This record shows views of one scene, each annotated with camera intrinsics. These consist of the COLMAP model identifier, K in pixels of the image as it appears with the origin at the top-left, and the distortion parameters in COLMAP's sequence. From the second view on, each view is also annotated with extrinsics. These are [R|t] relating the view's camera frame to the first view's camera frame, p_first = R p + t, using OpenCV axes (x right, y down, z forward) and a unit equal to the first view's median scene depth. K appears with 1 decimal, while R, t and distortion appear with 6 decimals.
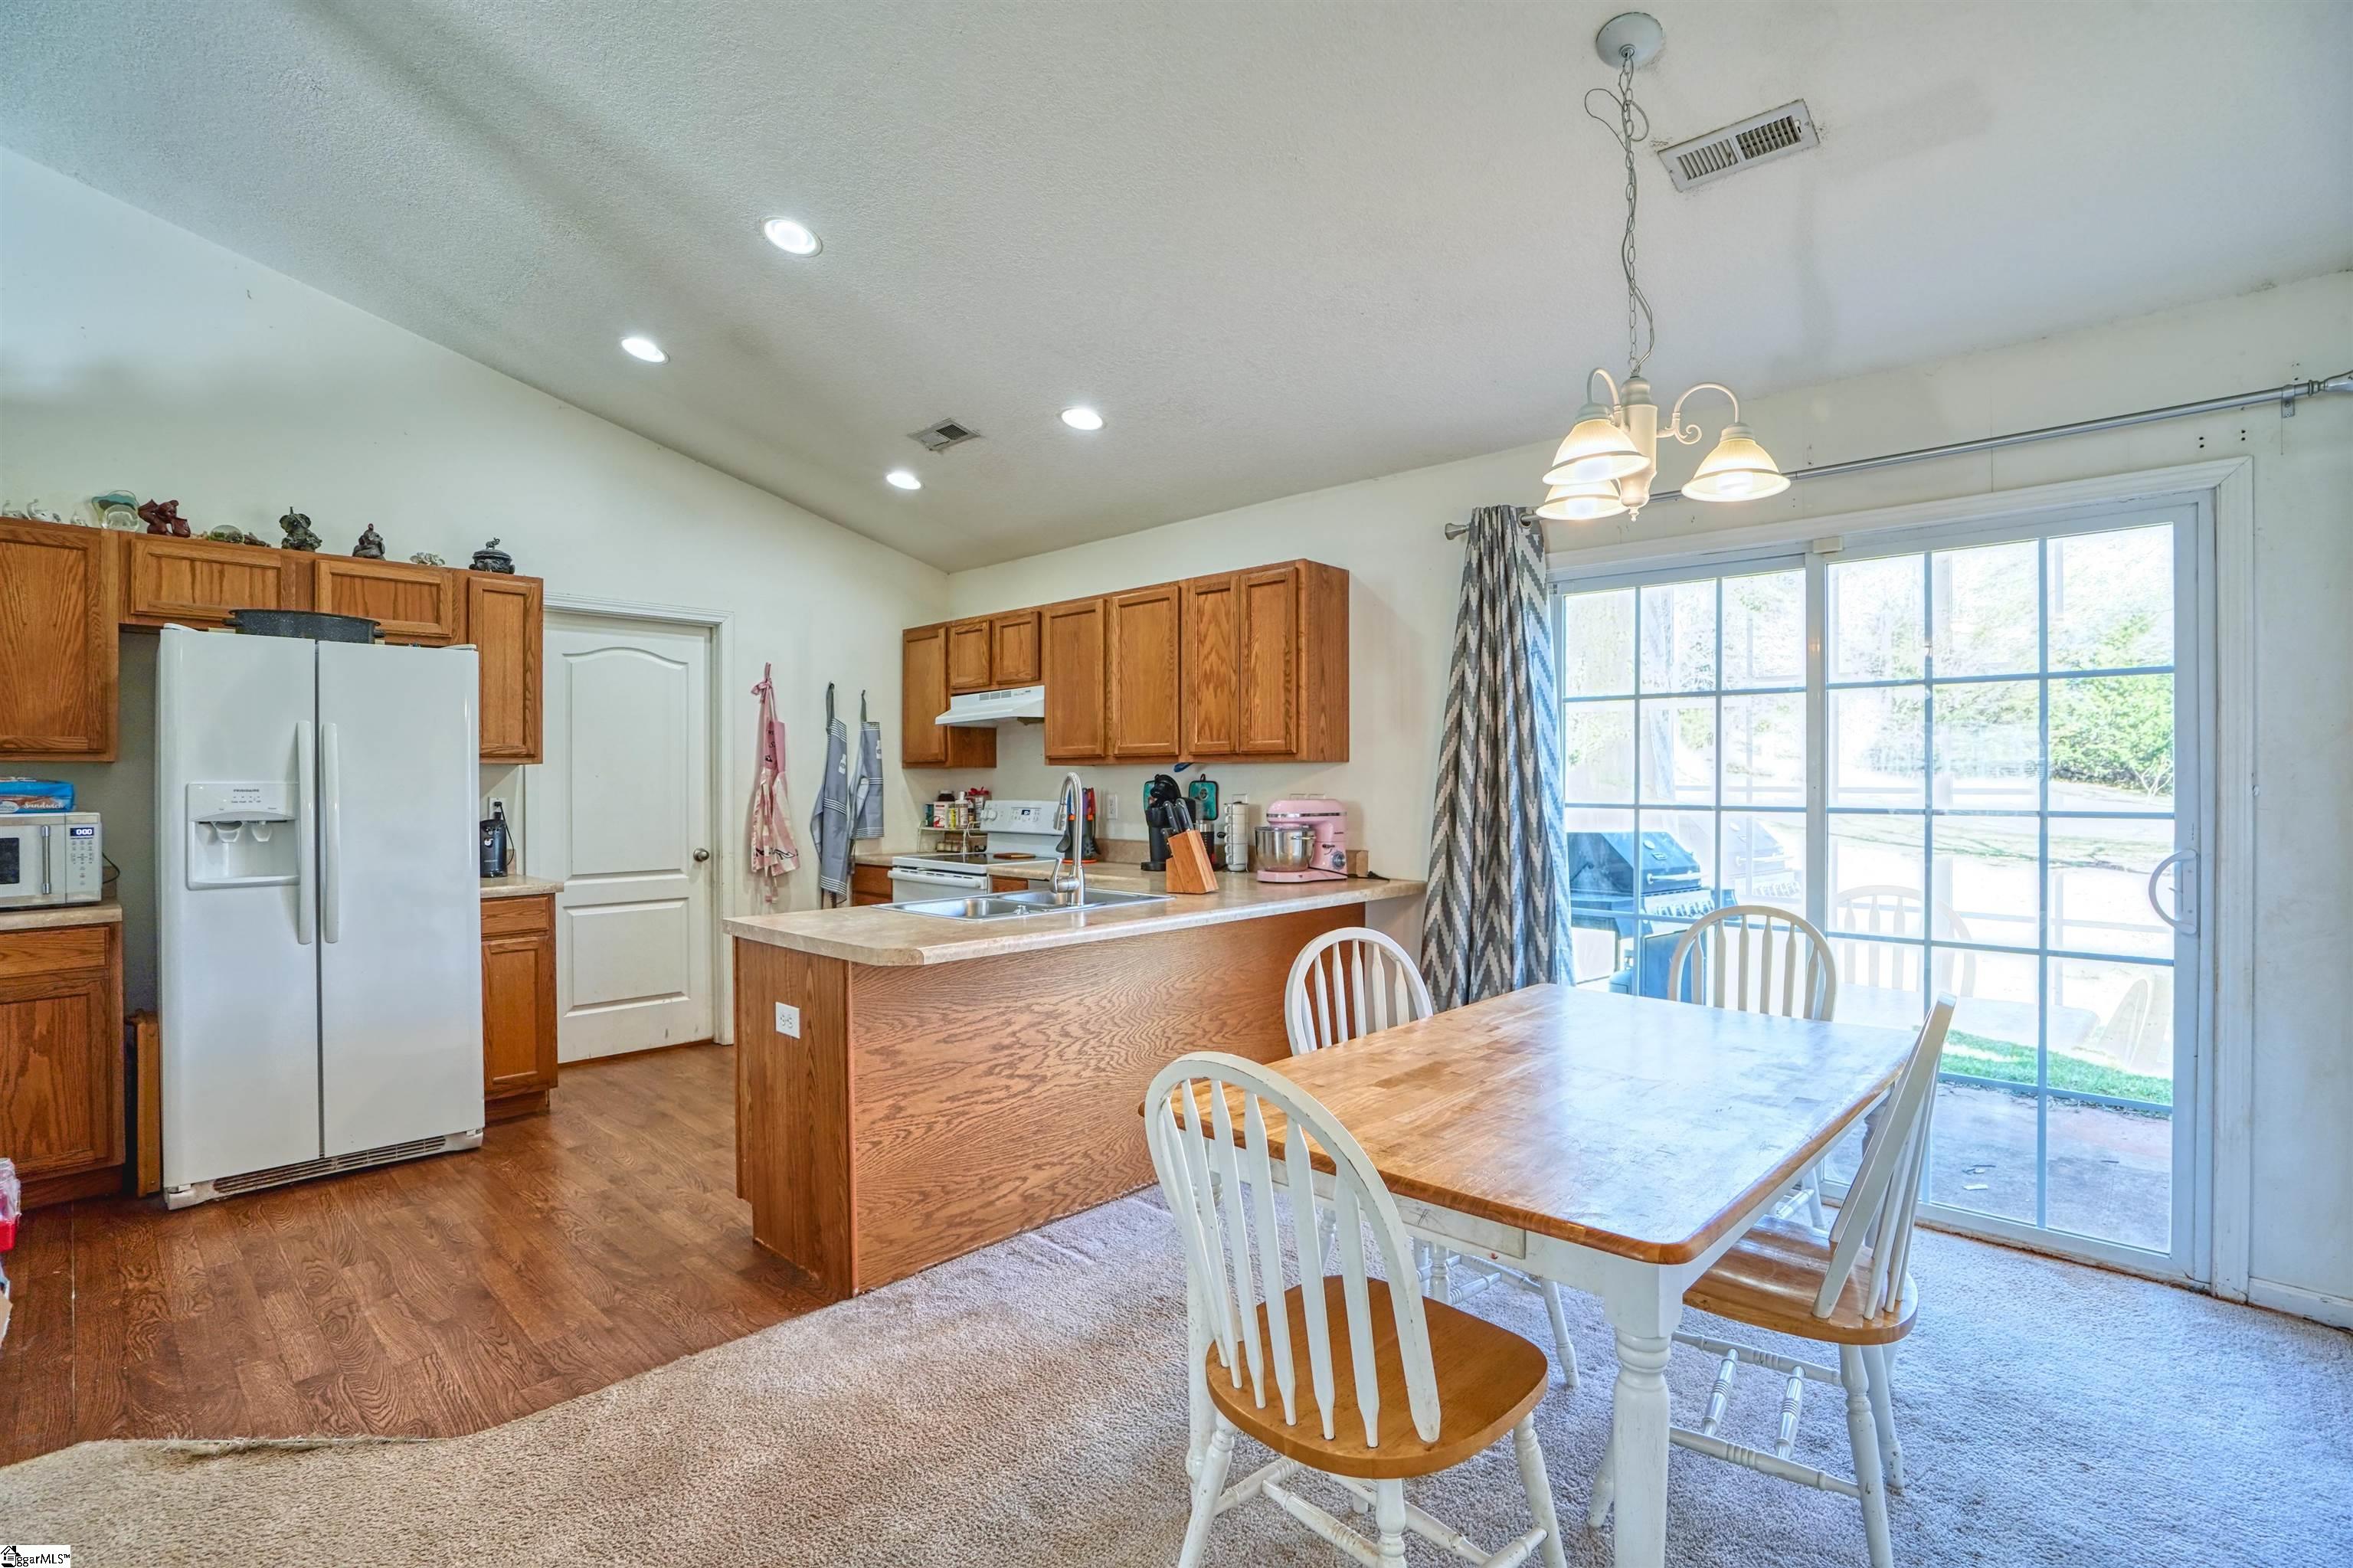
lens RADIAL K [[1074.2, 0, 1180.8], [0, 1074.2, 780.2], [0, 0, 1]] dist [-0.046136, 0.018081]
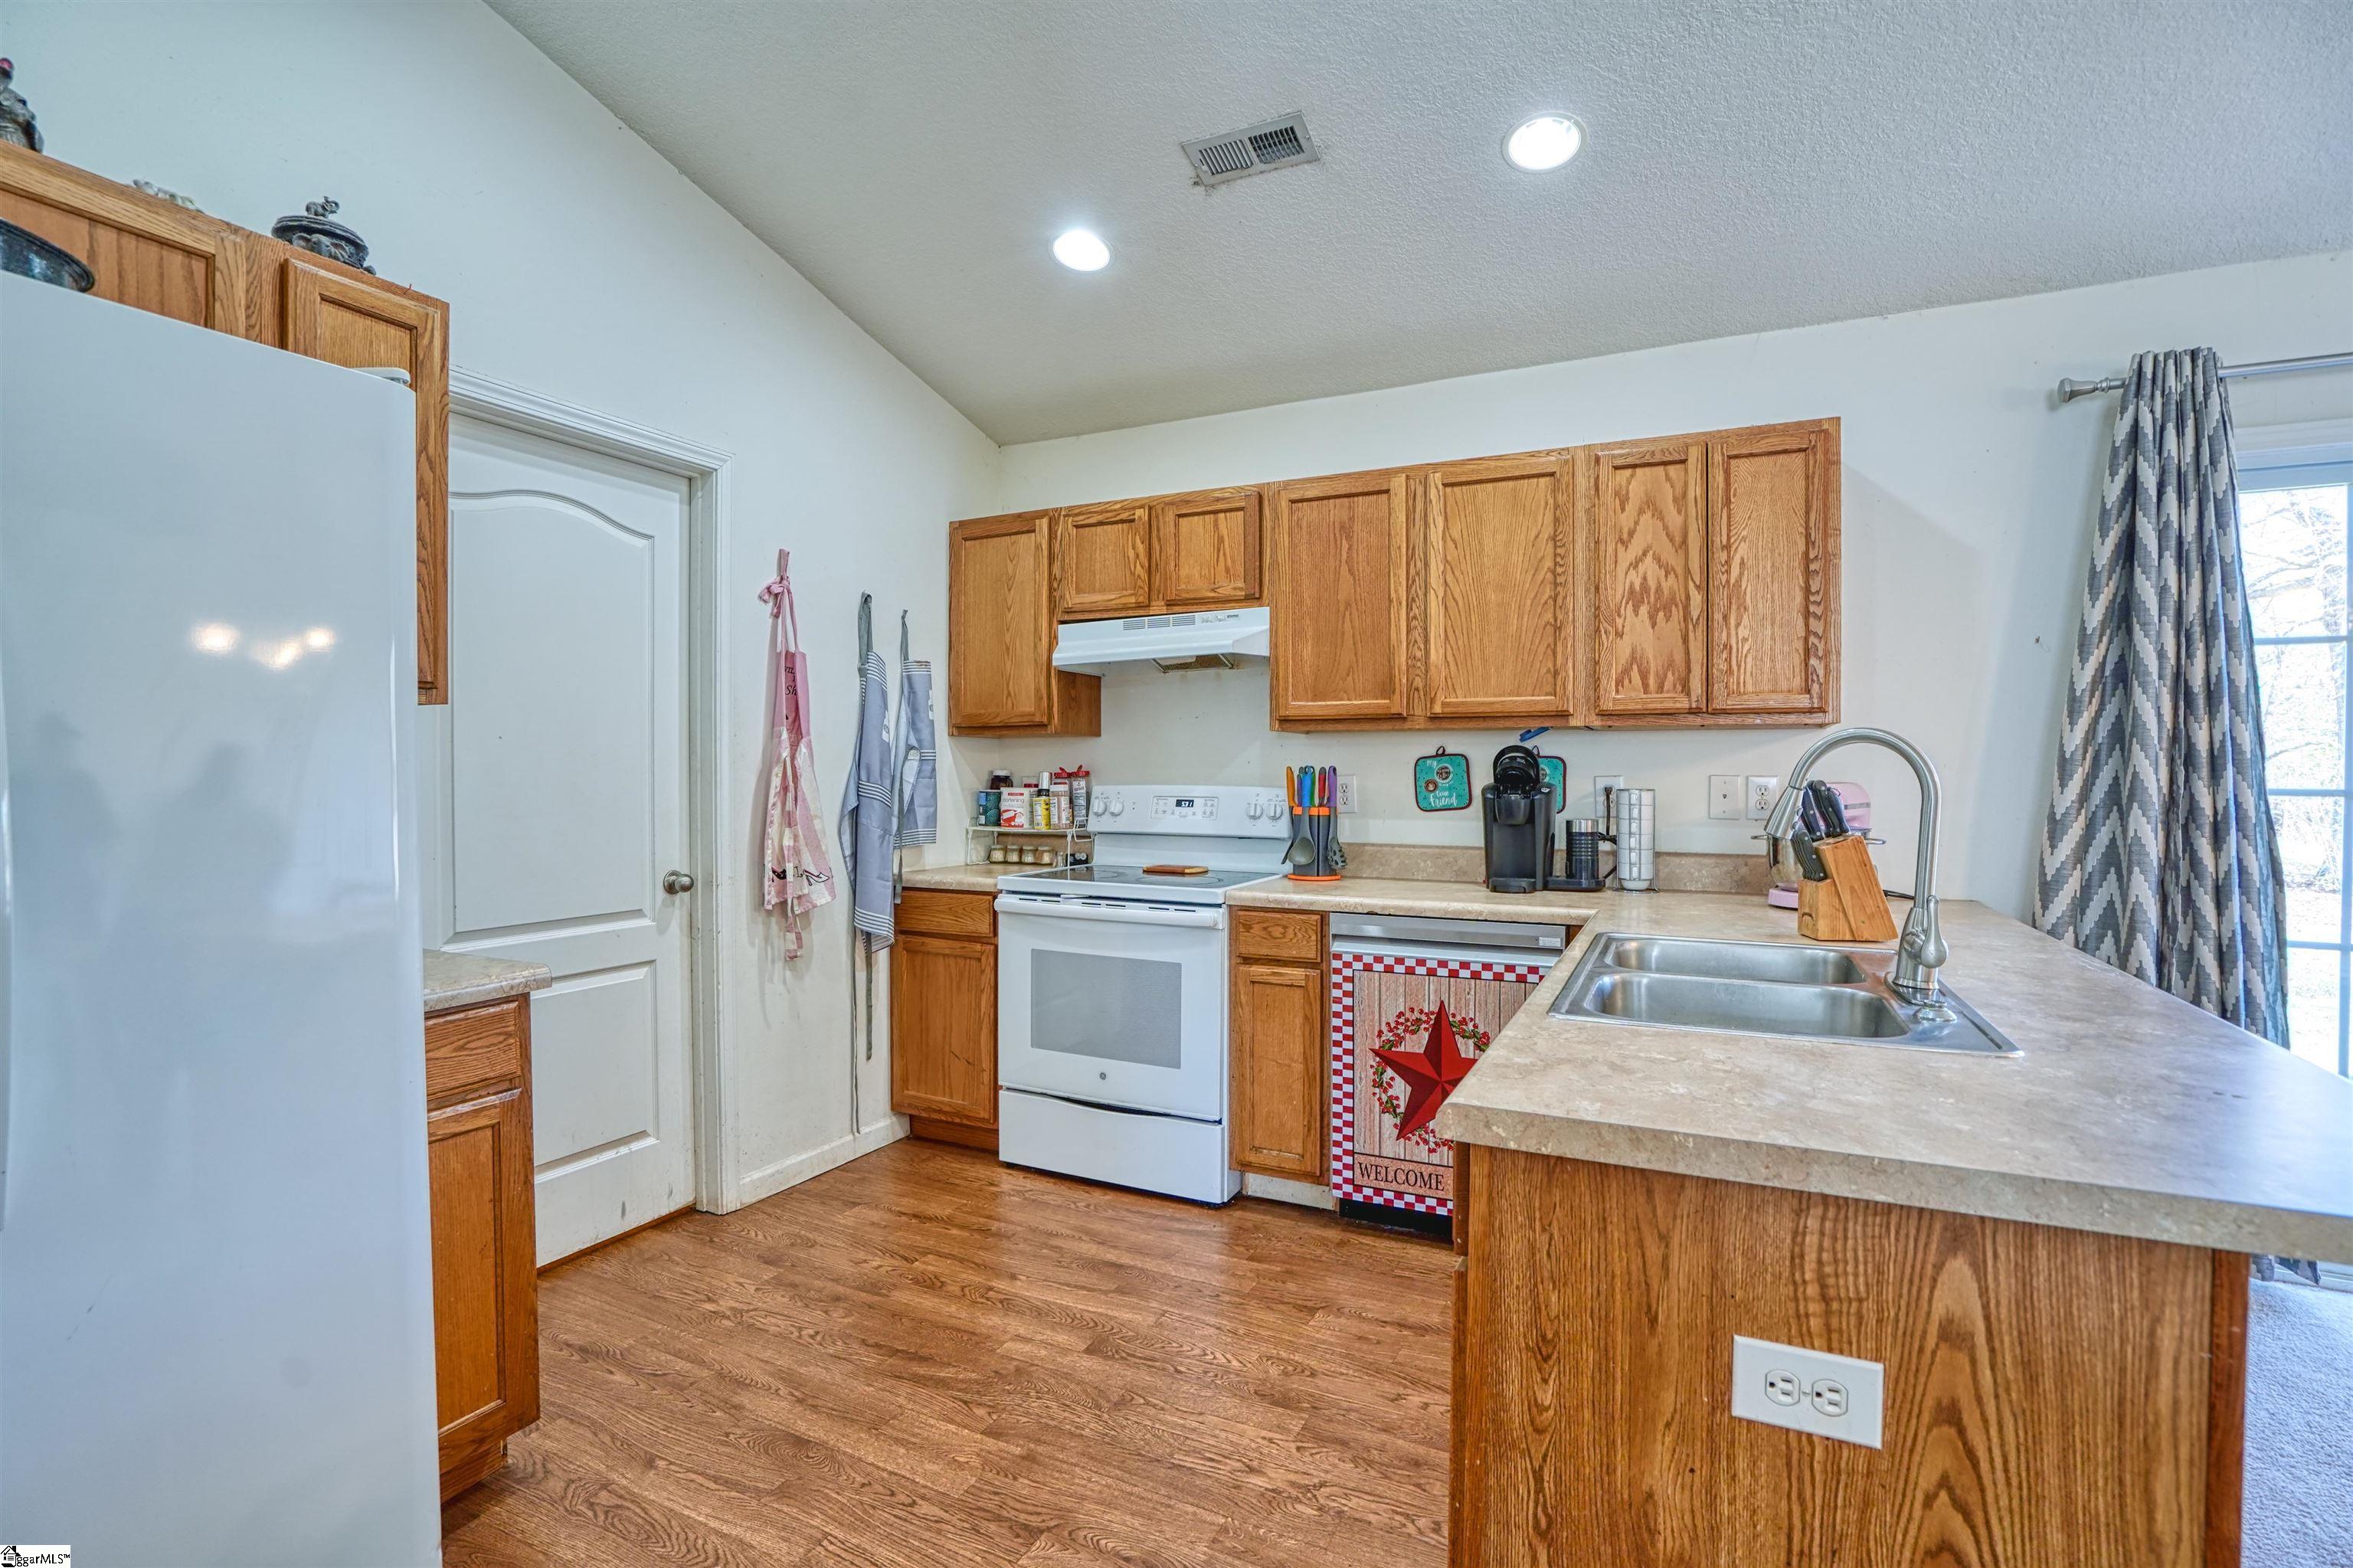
lens RADIAL K [[1074.2, 0, 1180.8], [0, 1074.2, 780.2], [0, 0, 1]] dist [-0.046136, 0.018081]
pose [[0.956011, 0.002121, 0.293323, -0.359283], [-0.005705, 0.999919, 0.011362, 0.008688], [-0.293275, -0.012536, 0.955946, 0.387024]]
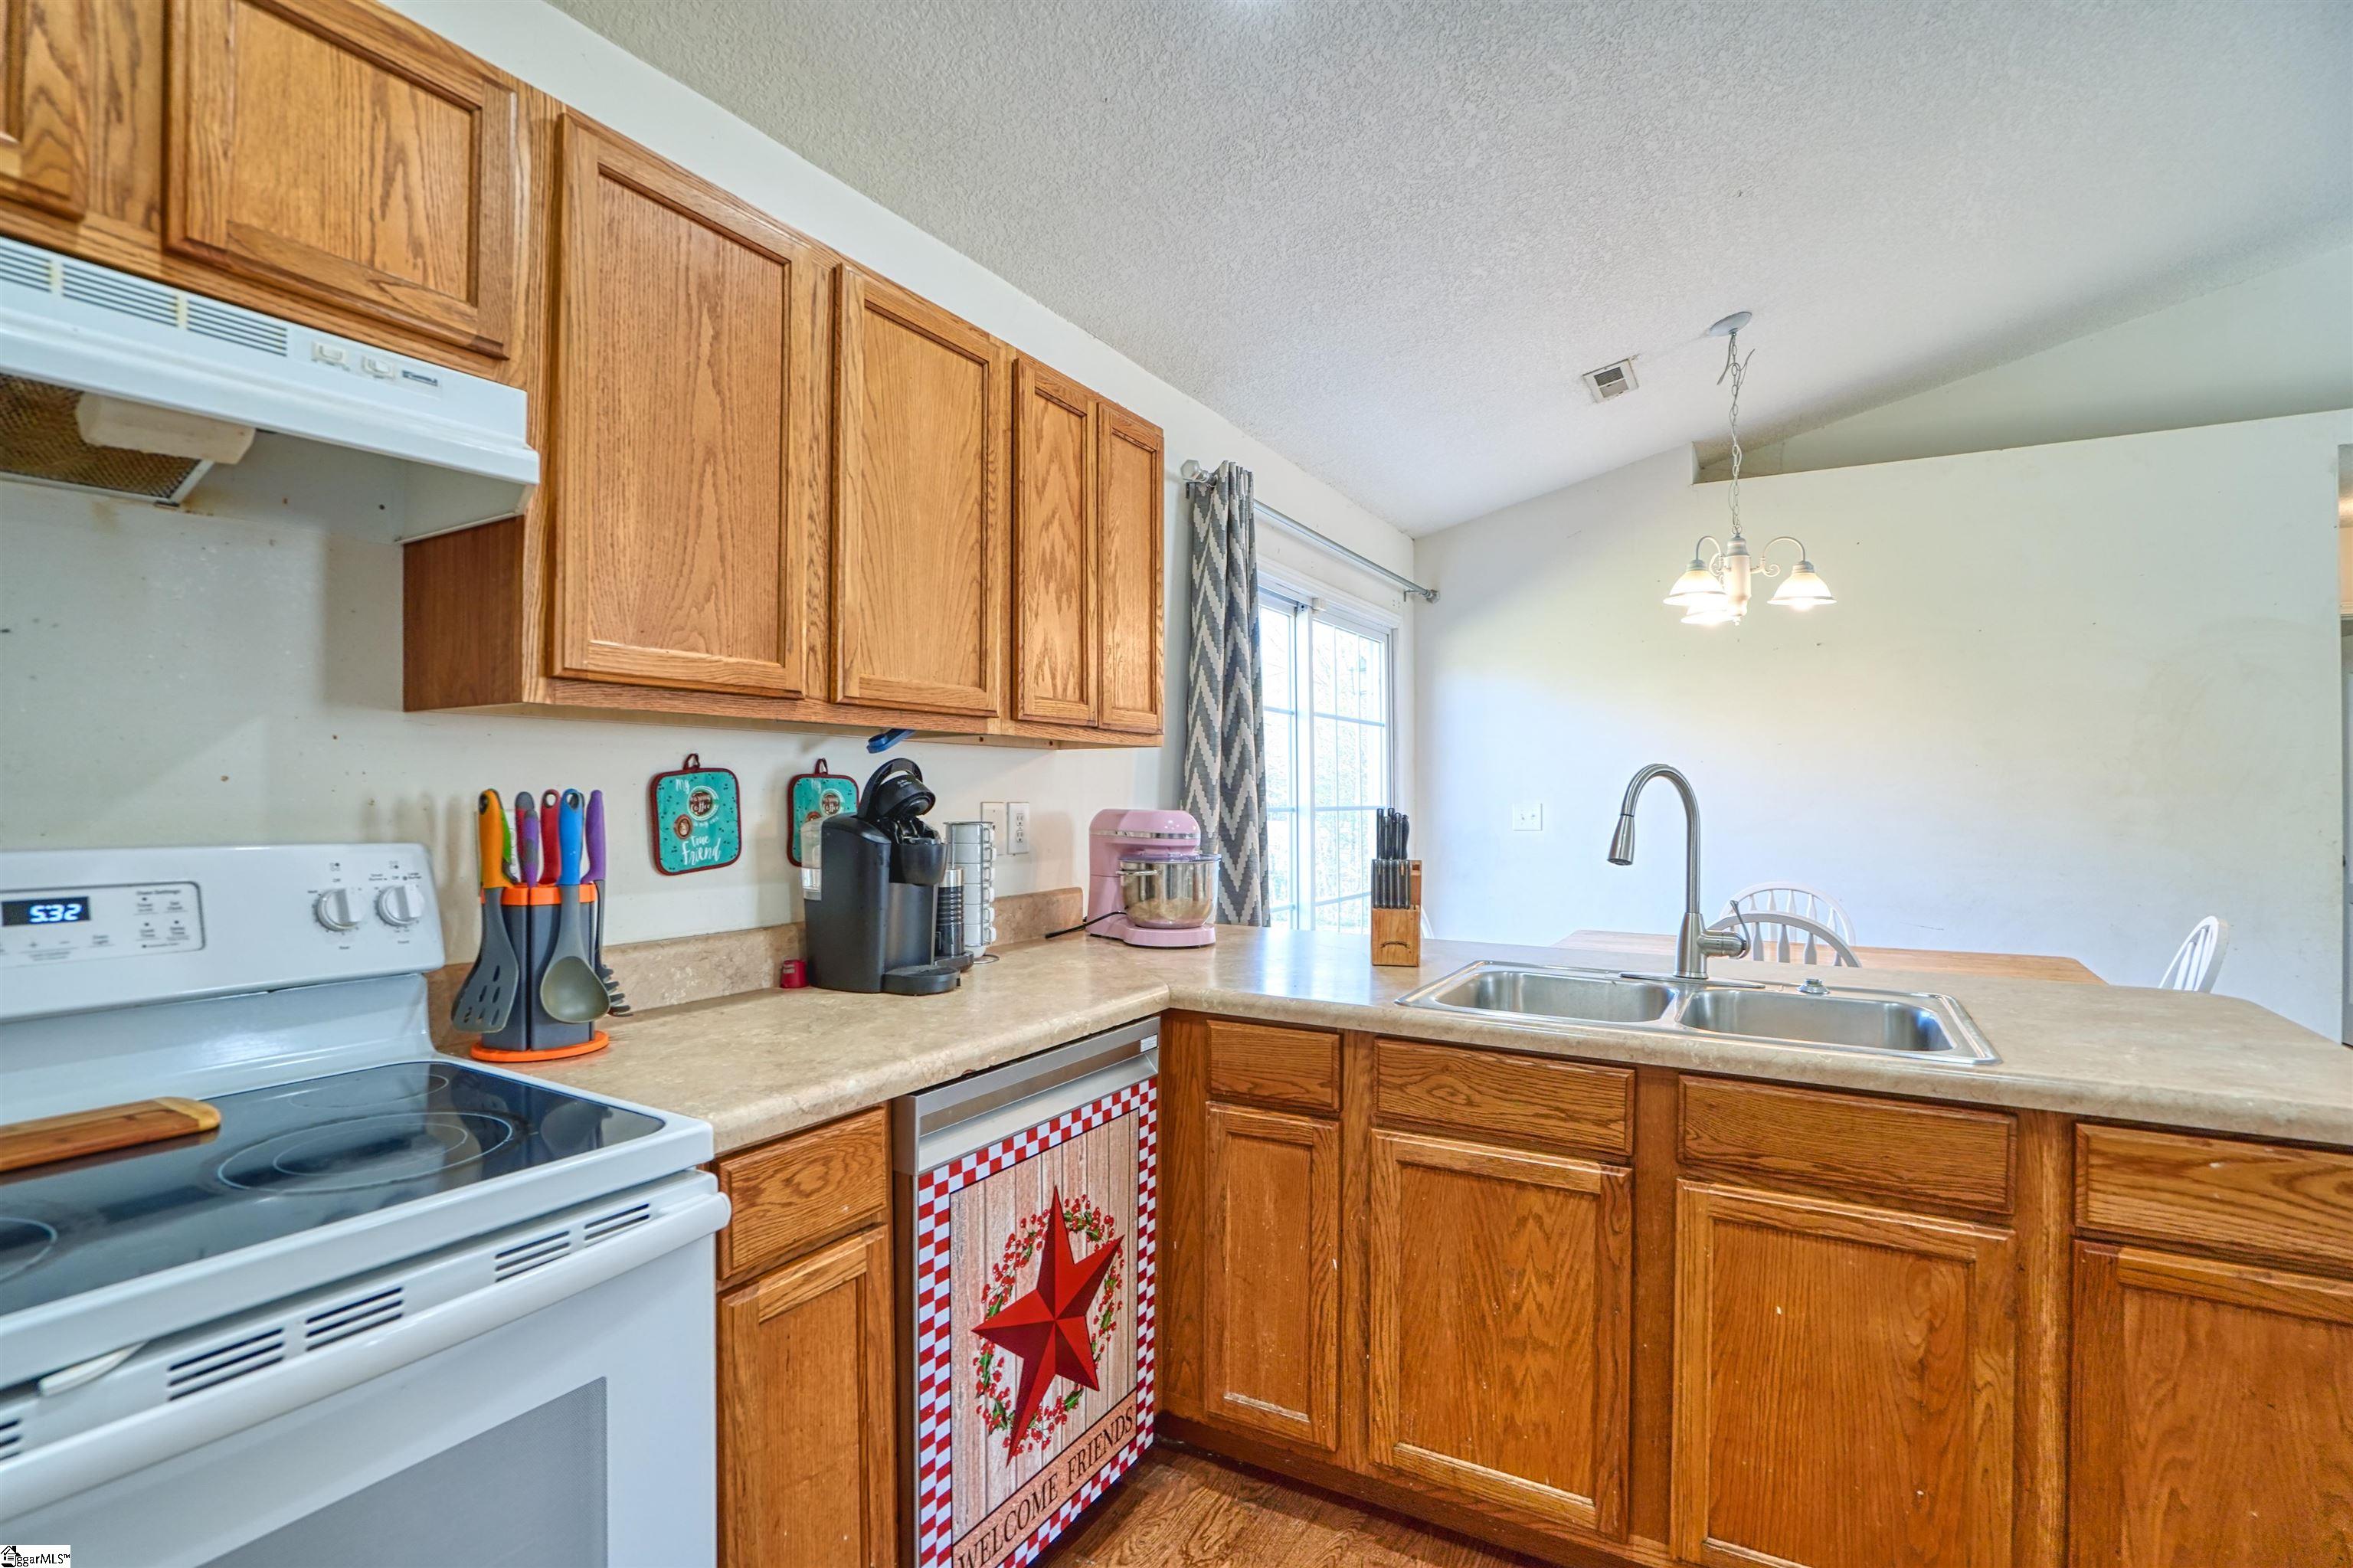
lens RADIAL K [[1115.8, 0, 1146.6], [0, 1115.8, 781.5], [0, 0, 1]] dist [-0.051394, 0.019410]
pose [[-0.210080, 0.008685, 0.977646, -0.406824], [-0.007609, 0.999916, -0.010518, 0.006660], [-0.977654, -0.009649, -0.209997, 0.891156]]
